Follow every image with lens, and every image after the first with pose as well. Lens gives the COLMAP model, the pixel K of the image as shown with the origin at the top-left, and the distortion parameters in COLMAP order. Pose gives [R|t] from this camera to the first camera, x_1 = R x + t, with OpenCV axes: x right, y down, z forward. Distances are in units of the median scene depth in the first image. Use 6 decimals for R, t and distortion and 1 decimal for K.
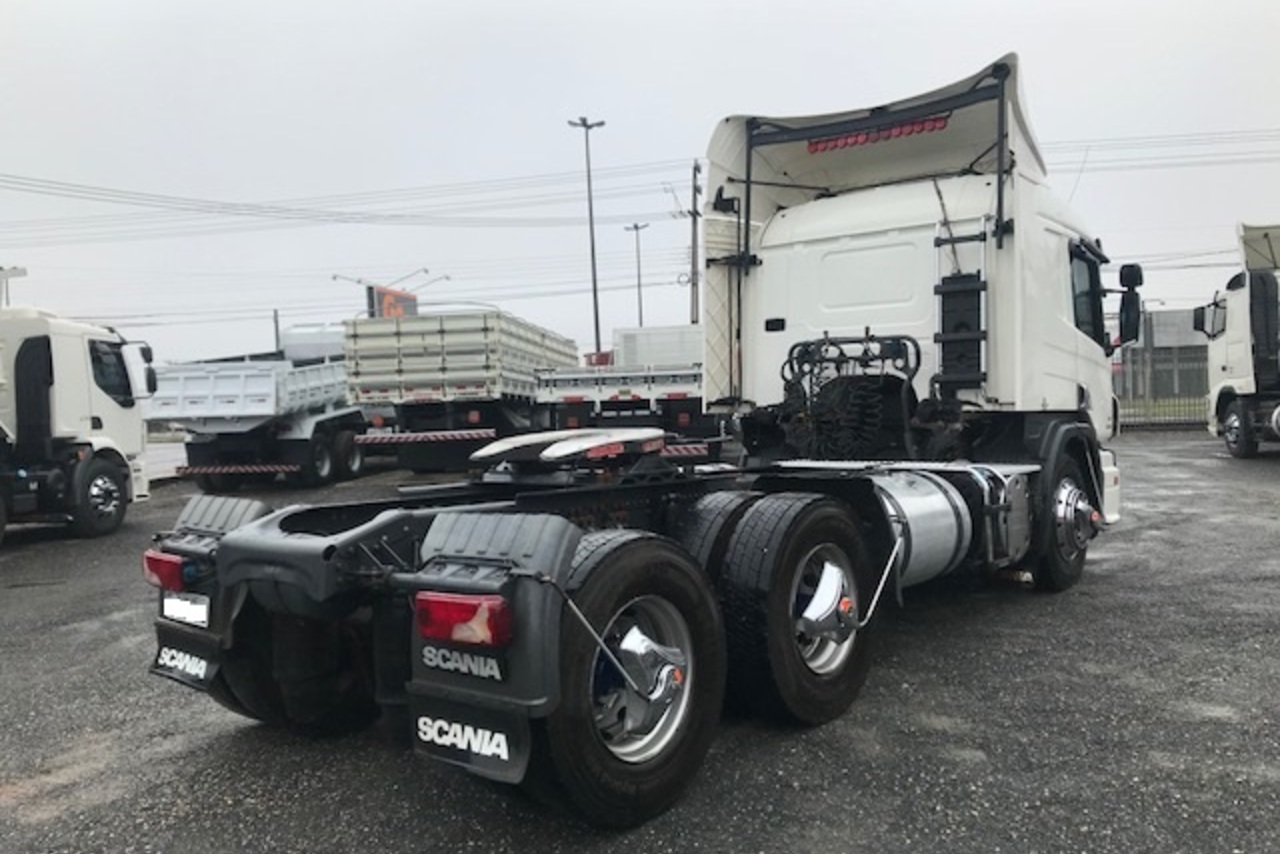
lens RADIAL K [[1030.0, 0, 640.0], [0, 1030.0, 427.0], [0, 0, 1]] dist [0.006905, -0.001184]
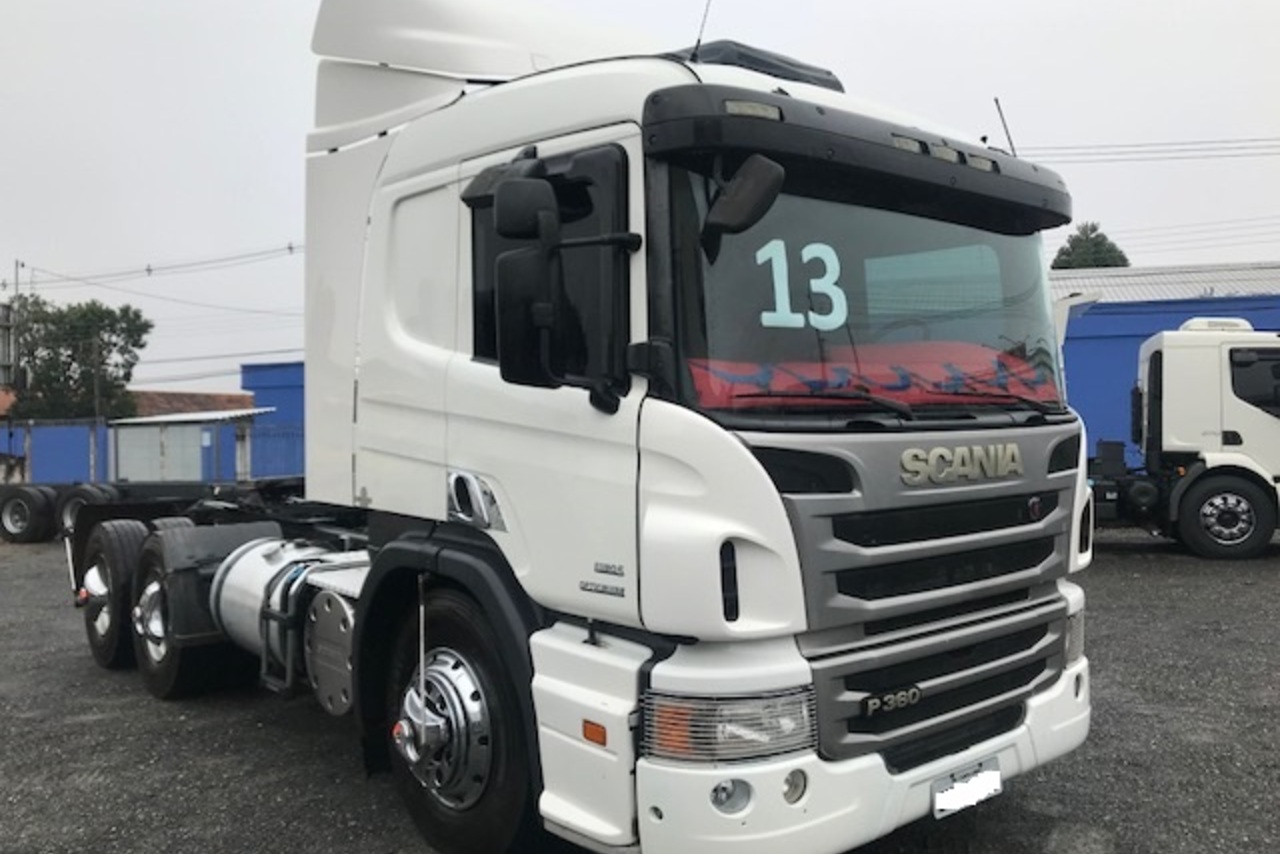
lens RADIAL K [[1030.0, 0, 640.0], [0, 1030.0, 427.0], [0, 0, 1]] dist [0.006905, -0.001184]
pose [[-0.141206, 0.031844, -0.989468, 0.486467], [-0.013148, 0.999334, 0.034038, -0.039565], [0.989893, 0.017816, -0.140694, 0.624788]]
